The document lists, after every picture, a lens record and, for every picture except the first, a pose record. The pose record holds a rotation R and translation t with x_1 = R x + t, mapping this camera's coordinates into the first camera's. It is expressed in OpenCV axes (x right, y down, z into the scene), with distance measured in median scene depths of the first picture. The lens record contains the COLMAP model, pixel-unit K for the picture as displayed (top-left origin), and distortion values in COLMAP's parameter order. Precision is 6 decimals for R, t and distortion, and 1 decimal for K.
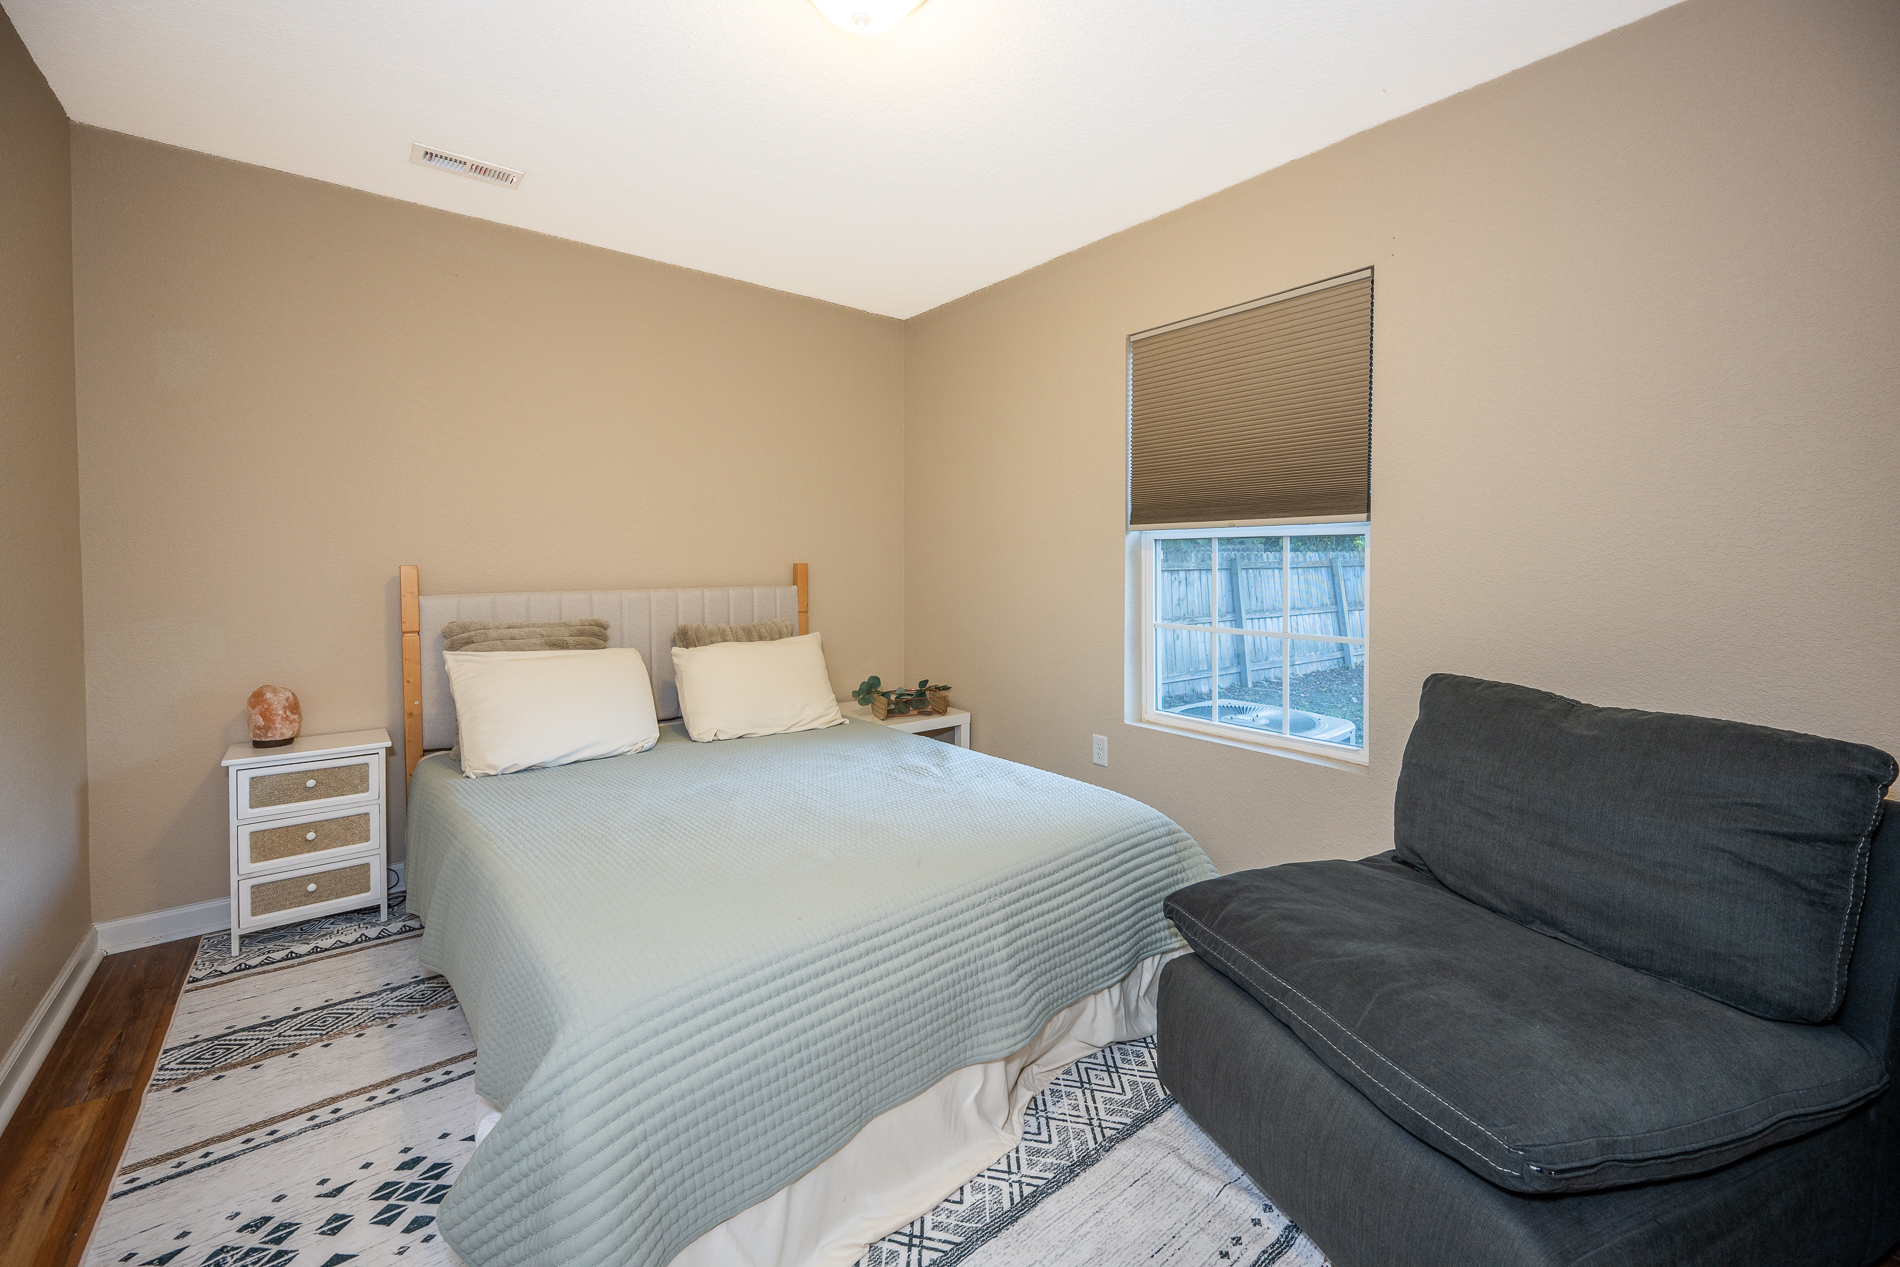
lens RADIAL K [[781.9, 0, 959.2], [0, 781.9, 570.4], [0, 0, 1]] dist [0.000552, 0.000029]
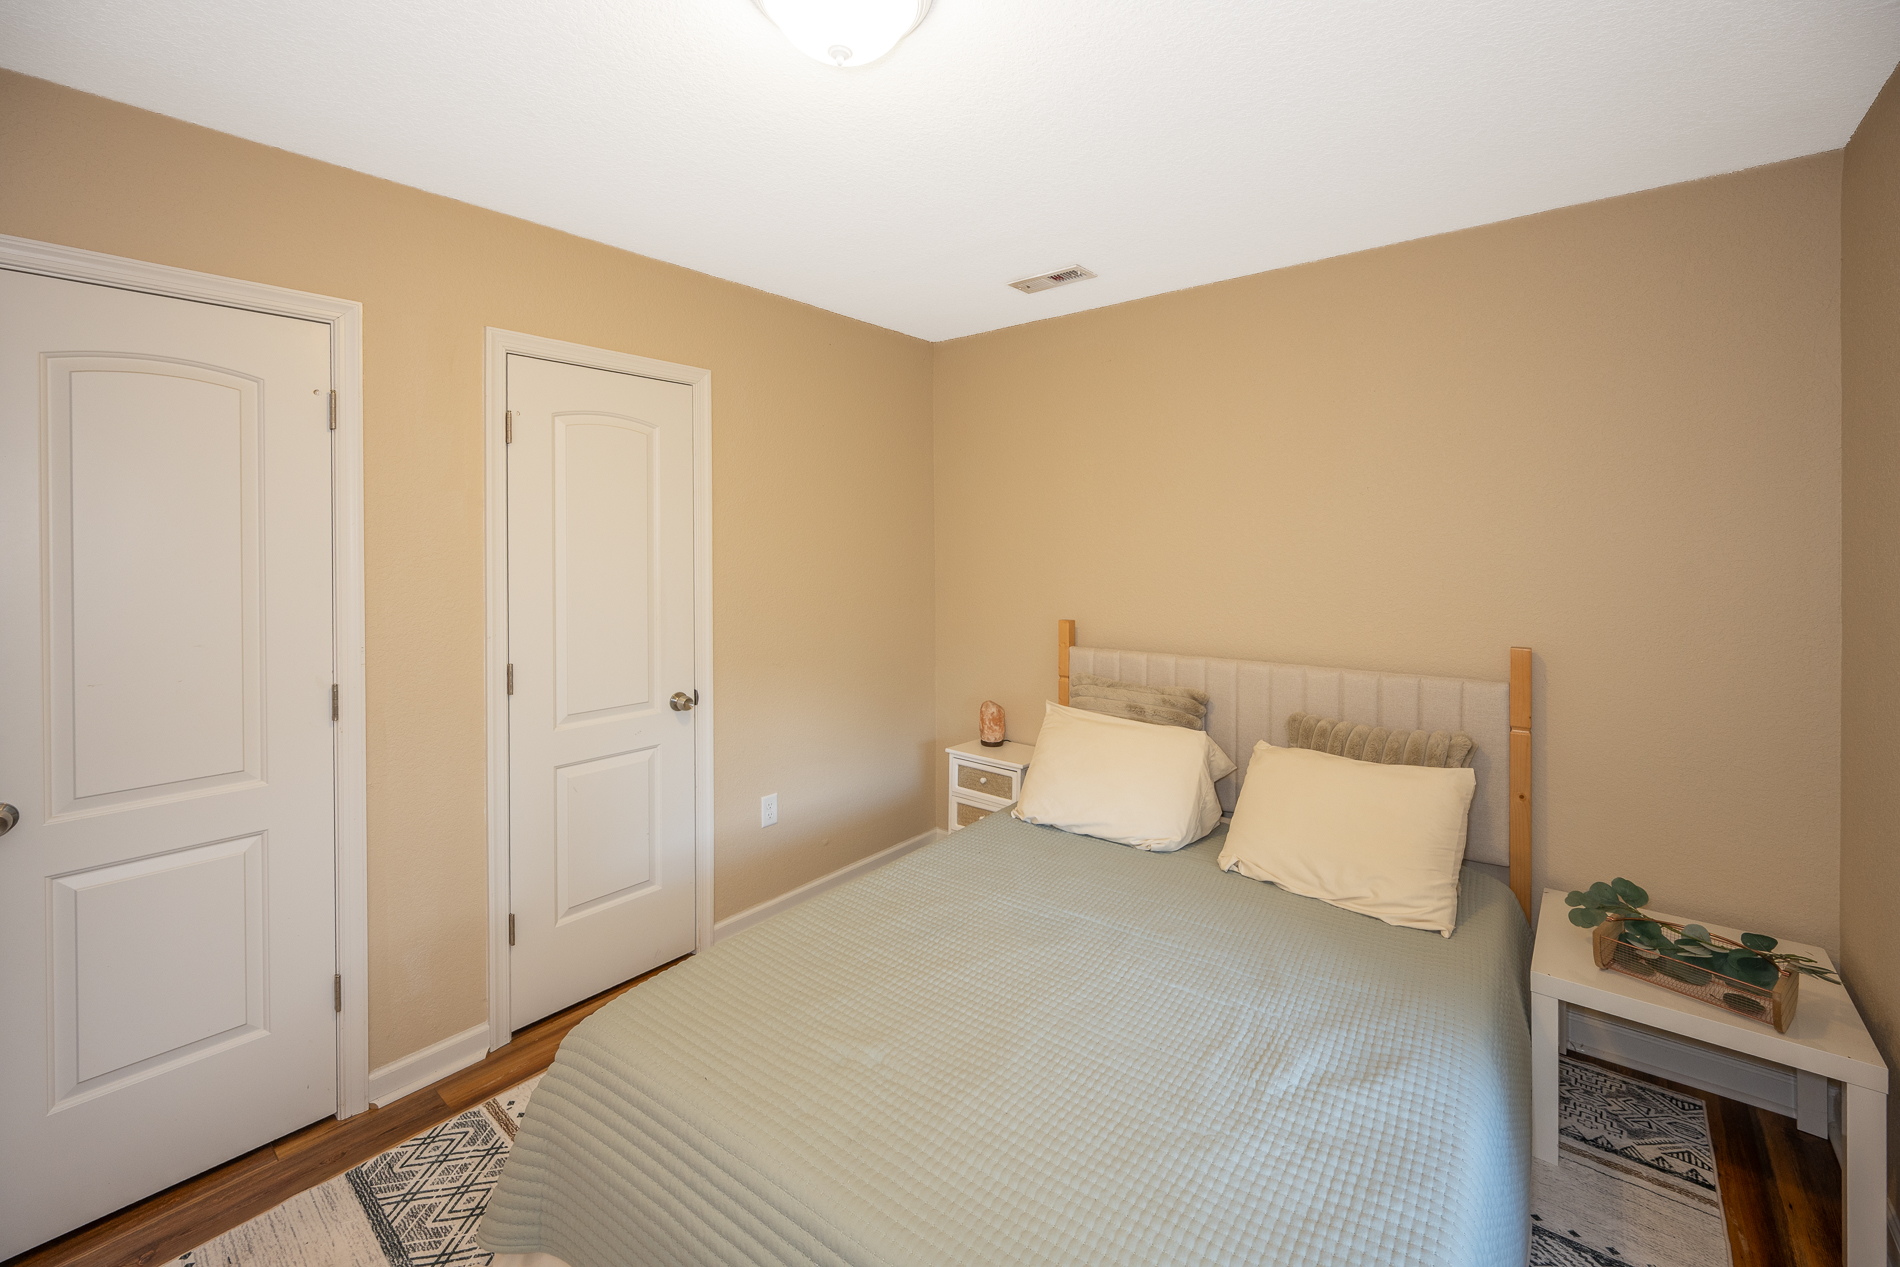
lens RADIAL K [[788.3, 0, 949.2], [0, 788.3, 544.5], [0, 0, 1]] dist [0.000206, 0.000084]
pose [[0.200528, 0.000769, -0.979688, 0.461767], [-0.009108, 0.999958, -0.001079, -0.125384], [0.979646, 0.009140, 0.200526, 0.619245]]
